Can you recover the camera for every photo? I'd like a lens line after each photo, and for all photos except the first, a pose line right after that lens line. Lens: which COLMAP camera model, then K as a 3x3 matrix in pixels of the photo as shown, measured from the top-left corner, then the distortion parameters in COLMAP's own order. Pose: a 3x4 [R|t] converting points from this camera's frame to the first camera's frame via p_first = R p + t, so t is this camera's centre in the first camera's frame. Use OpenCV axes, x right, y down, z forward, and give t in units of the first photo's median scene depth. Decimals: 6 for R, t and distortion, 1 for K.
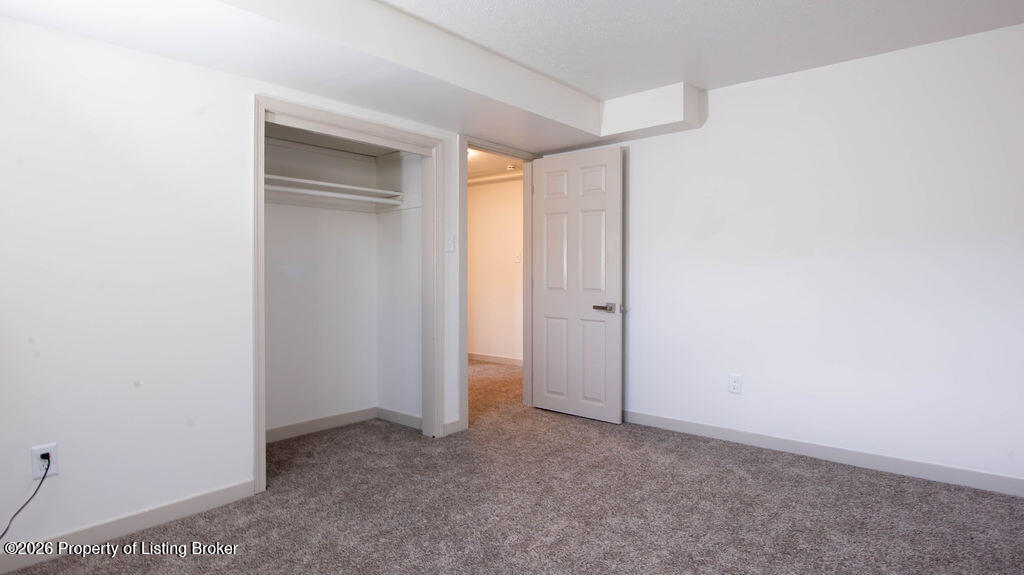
lens RADIAL K [[546.1, 0, 512.0], [0, 546.1, 287.5], [0, 0, 1]] dist [-0.001845, -0.000888]
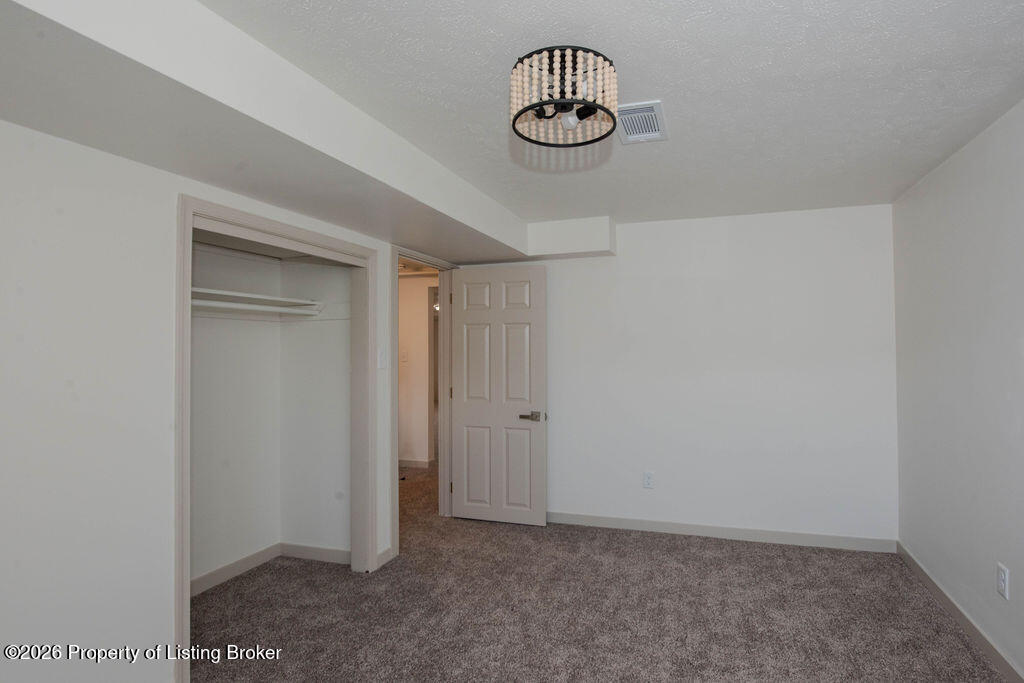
lens RADIAL K [[514.7, 0, 512.0], [0, 514.7, 341.5], [0, 0, 1]] dist [-0.001683, -0.000713]
pose [[0.920104, -0.008852, 0.391574, -0.276521], [0.017856, 0.999653, -0.019360, -0.098677], [-0.391267, 0.024806, 0.919943, 0.112111]]
